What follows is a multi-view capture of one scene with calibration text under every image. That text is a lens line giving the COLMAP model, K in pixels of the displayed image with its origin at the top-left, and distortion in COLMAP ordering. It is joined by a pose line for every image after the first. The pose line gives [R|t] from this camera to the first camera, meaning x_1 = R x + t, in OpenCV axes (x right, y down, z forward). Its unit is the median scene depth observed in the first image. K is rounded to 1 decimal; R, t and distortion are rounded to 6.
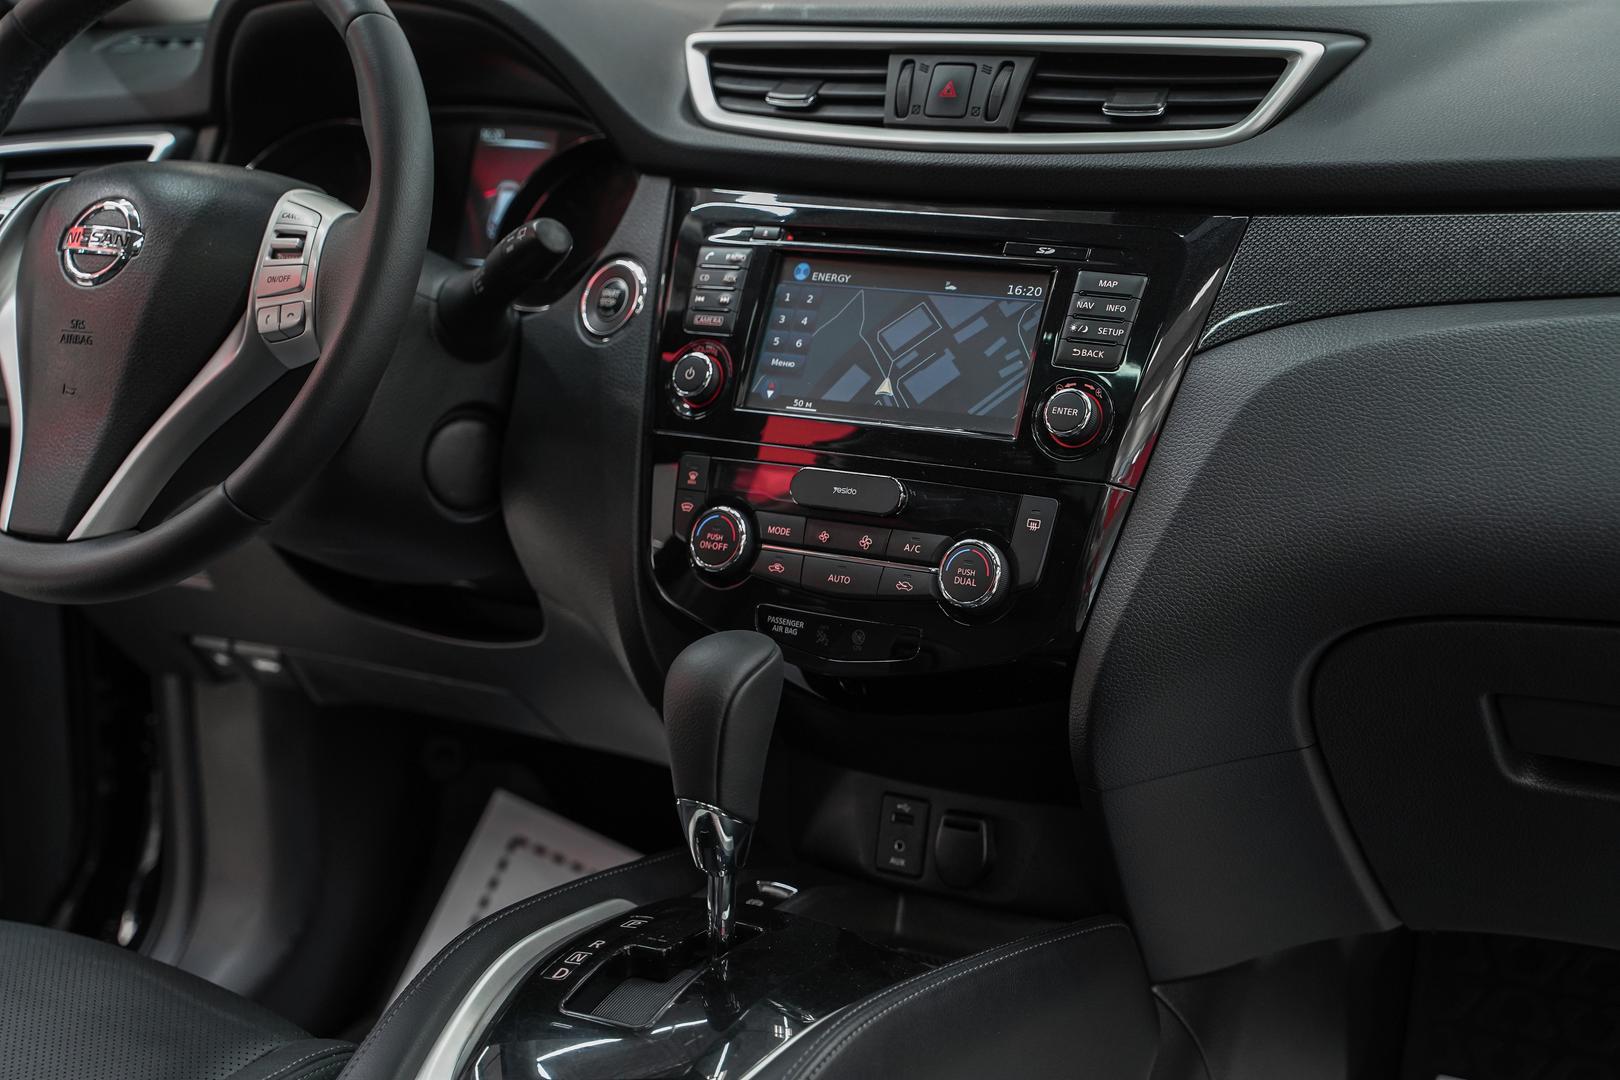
lens RADIAL K [[2716.6, 0, 810.0], [0, 2716.6, 540.0], [0, 0, 1]] dist [0.184693, 0.023568]
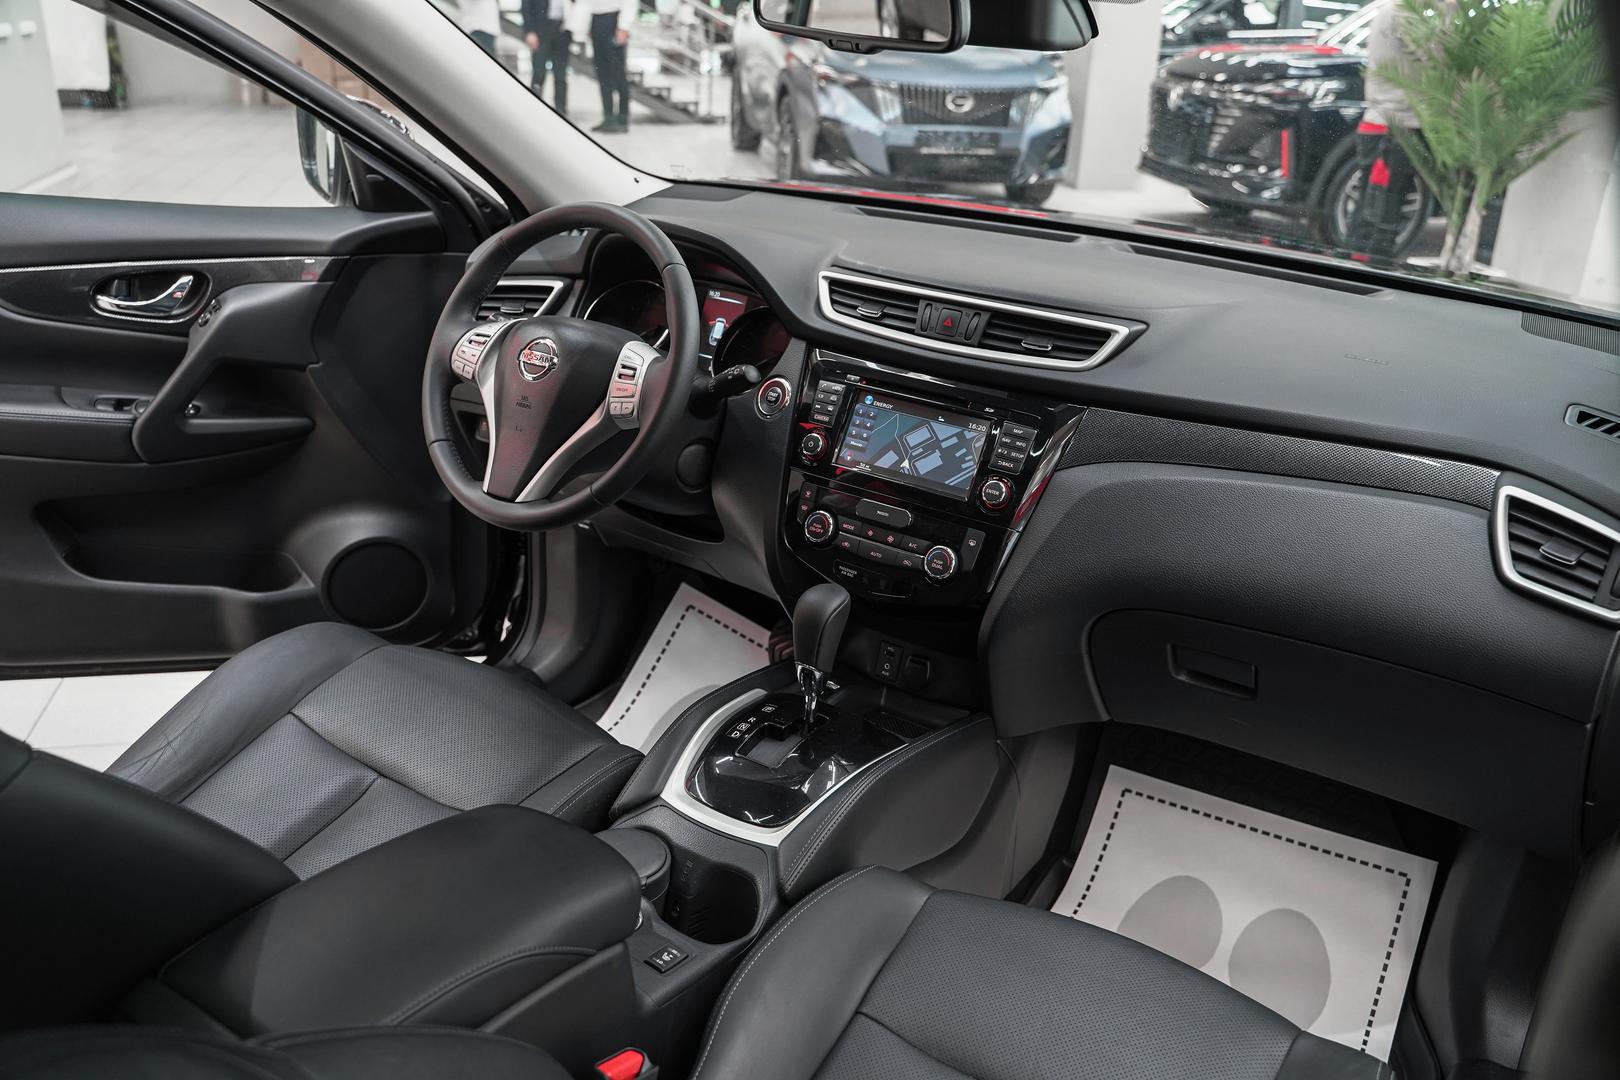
lens RADIAL K [[1327.5, 0, 810.0], [0, 1327.5, 540.0], [0, 0, 1]] dist [-0.109136, 0.094814]
pose [[0.996278, 0.083132, 0.022777, -0.063311], [-0.085431, 0.987455, 0.132796, -0.126246], [-0.011451, -0.134248, 0.990882, -0.018462]]
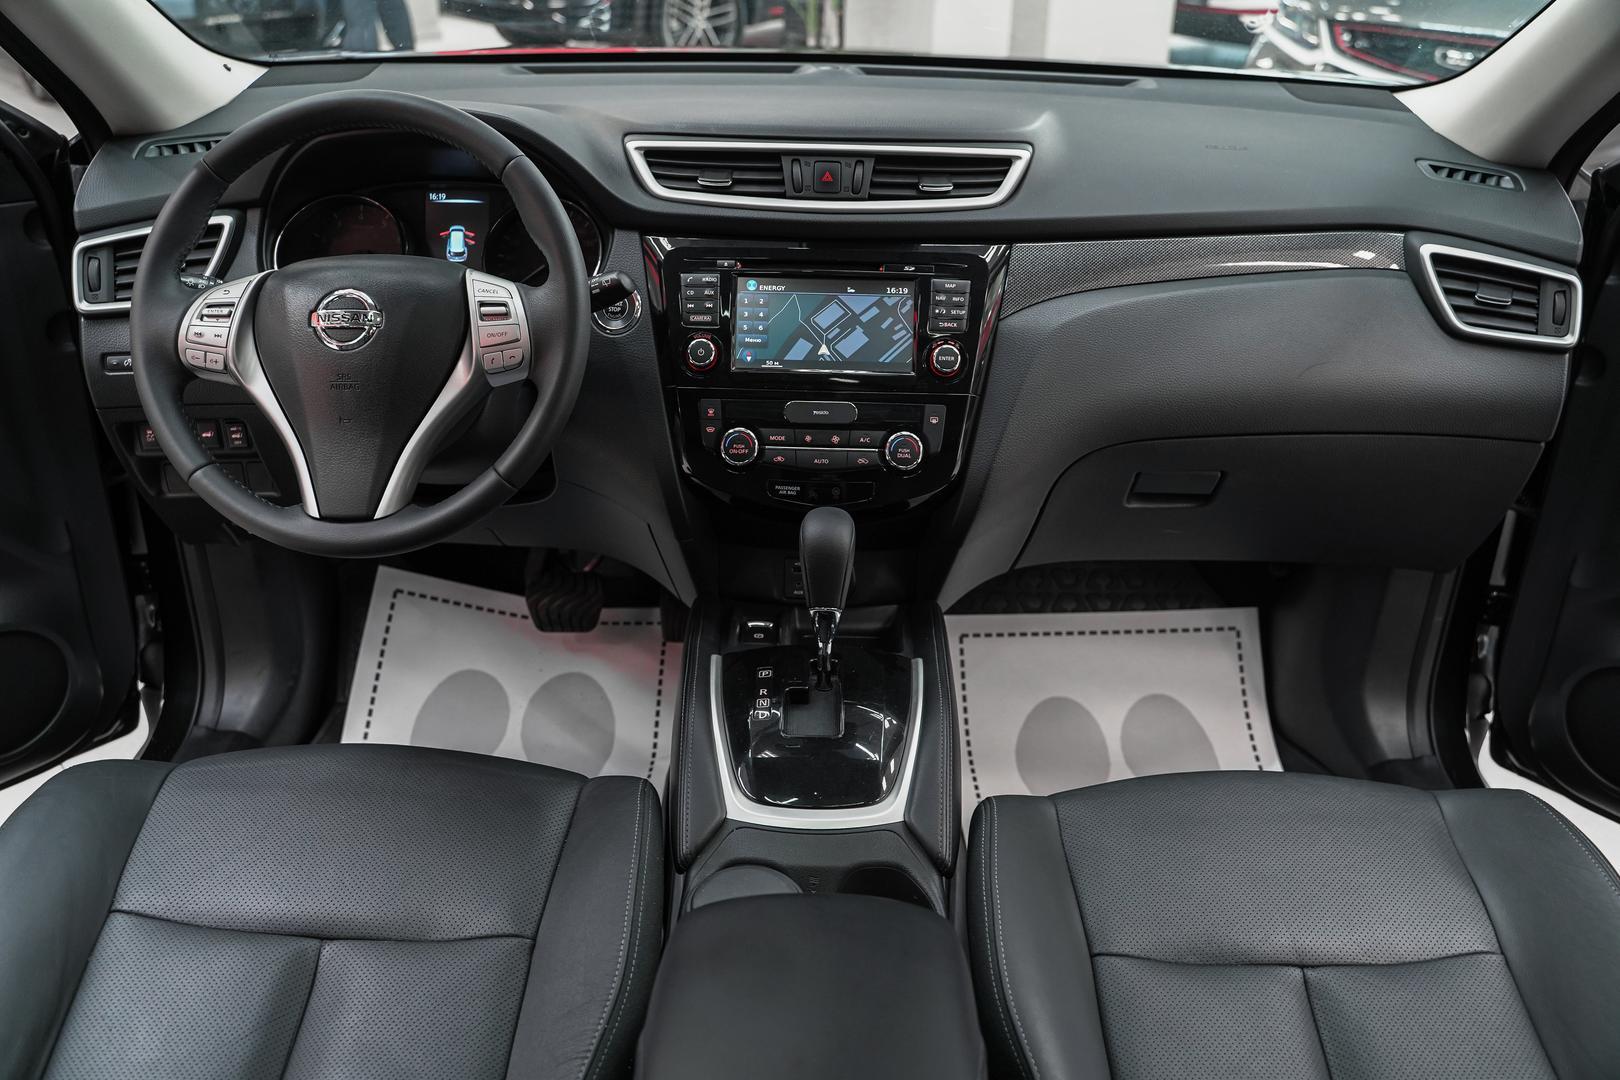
lens RADIAL K [[1327.5, 0, 810.0], [0, 1327.5, 540.0], [0, 0, 1]] dist [-0.109136, 0.094814]
pose [[0.845681, -0.201296, 0.494270, -0.431293], [0.090536, 0.966828, 0.238844, -0.142765], [-0.525953, -0.157237, 0.835853, 0.253920]]
